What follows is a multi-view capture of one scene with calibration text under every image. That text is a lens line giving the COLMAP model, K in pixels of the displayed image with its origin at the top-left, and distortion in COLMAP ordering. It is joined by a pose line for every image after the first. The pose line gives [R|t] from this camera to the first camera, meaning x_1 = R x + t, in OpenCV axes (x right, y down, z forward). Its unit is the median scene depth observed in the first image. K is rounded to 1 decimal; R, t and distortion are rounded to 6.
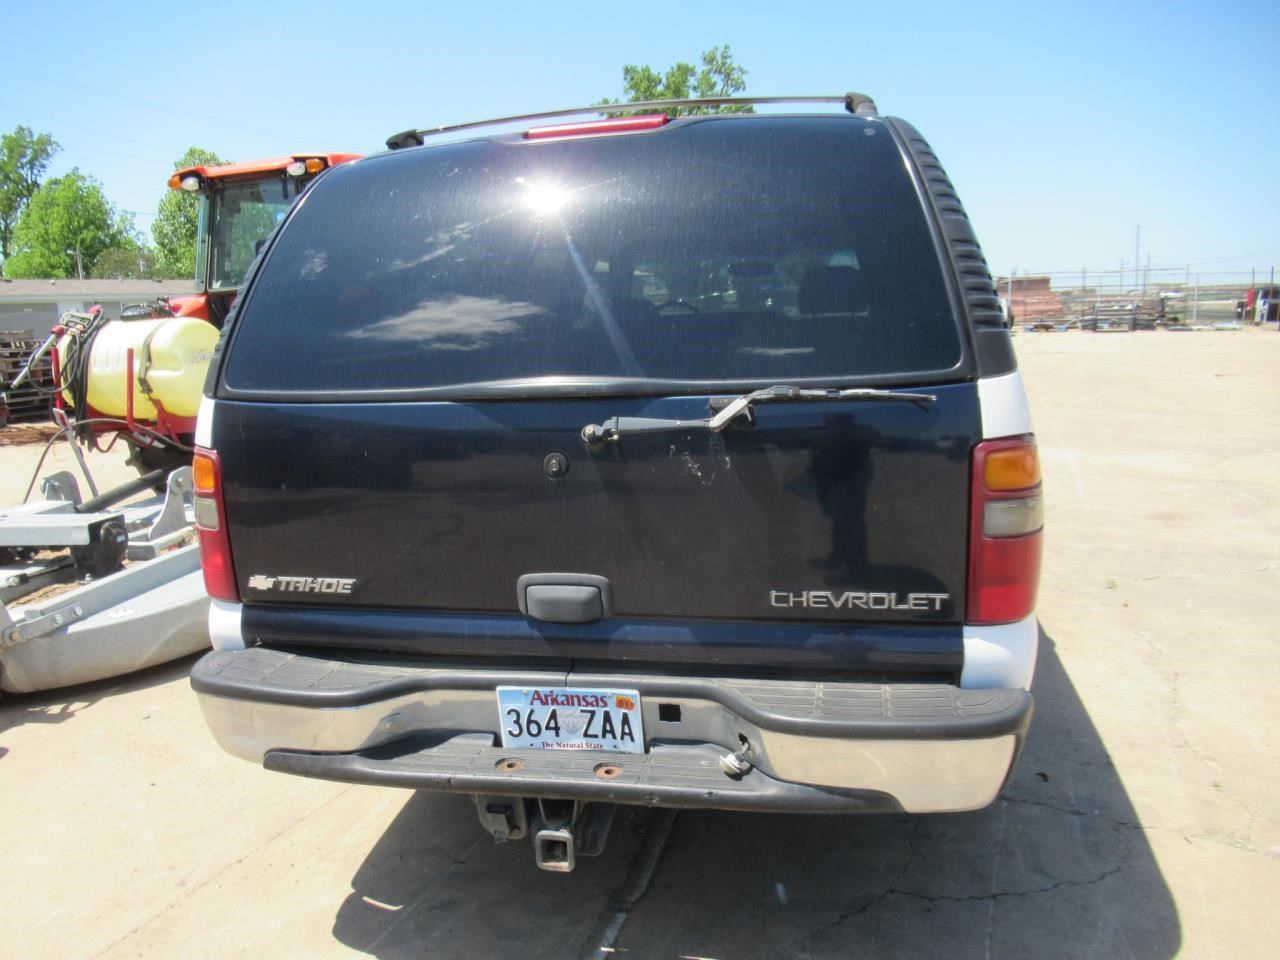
lens RADIAL K [[899.8, 0, 645.0], [0, 899.8, 464.2], [0, 0, 1]] dist [0.053138, -0.024824]
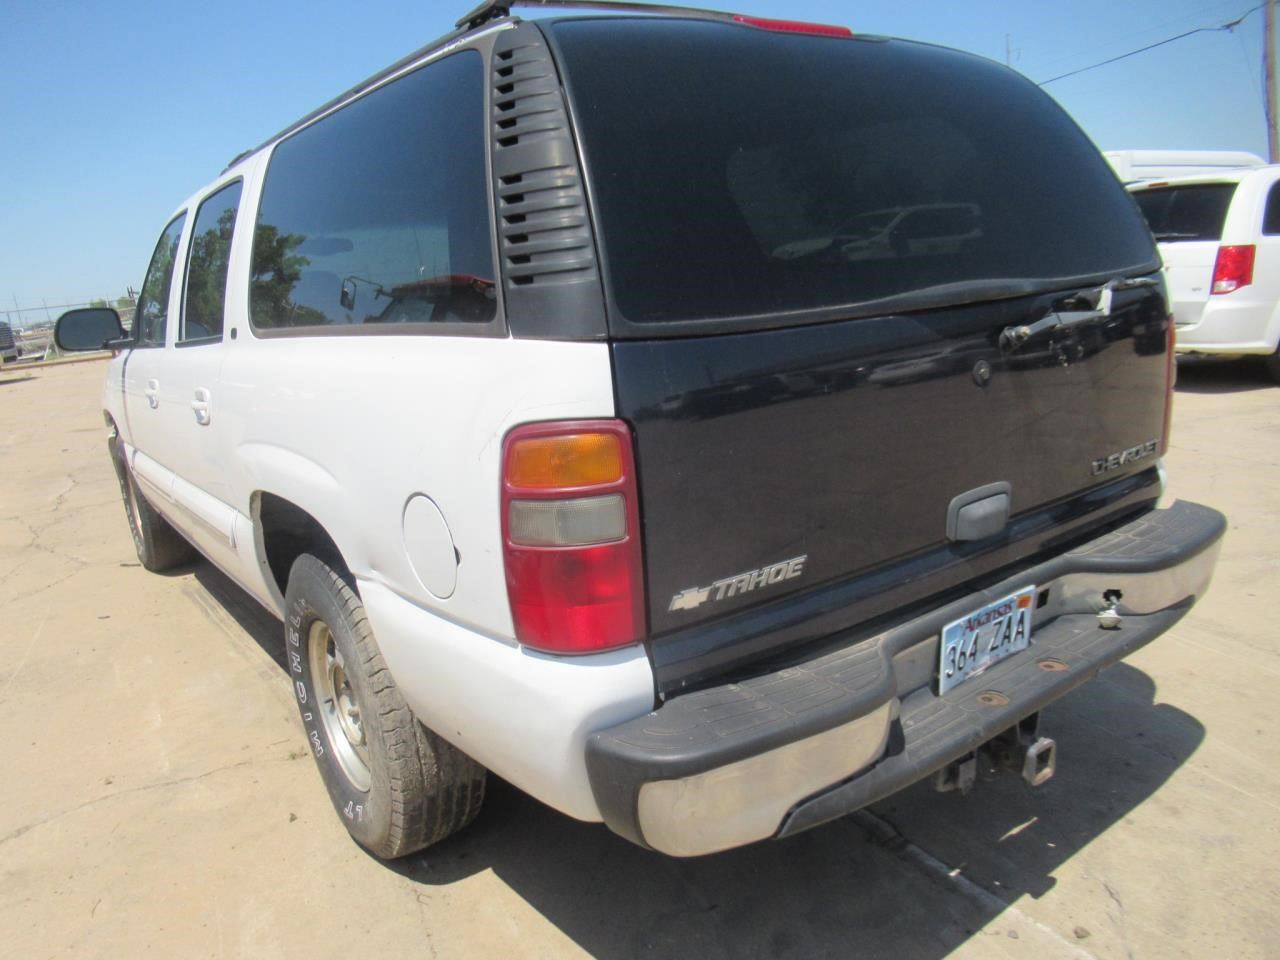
lens RADIAL K [[899.8, 0, 639.3], [0, 899.8, 451.3], [0, 0, 1]] dist [0.053138, -0.024824]
pose [[0.682045, -0.154695, 0.714762, -0.997897], [0.169052, 0.984250, 0.051706, -0.027377], [-0.711503, 0.085566, 0.697454, 0.566244]]
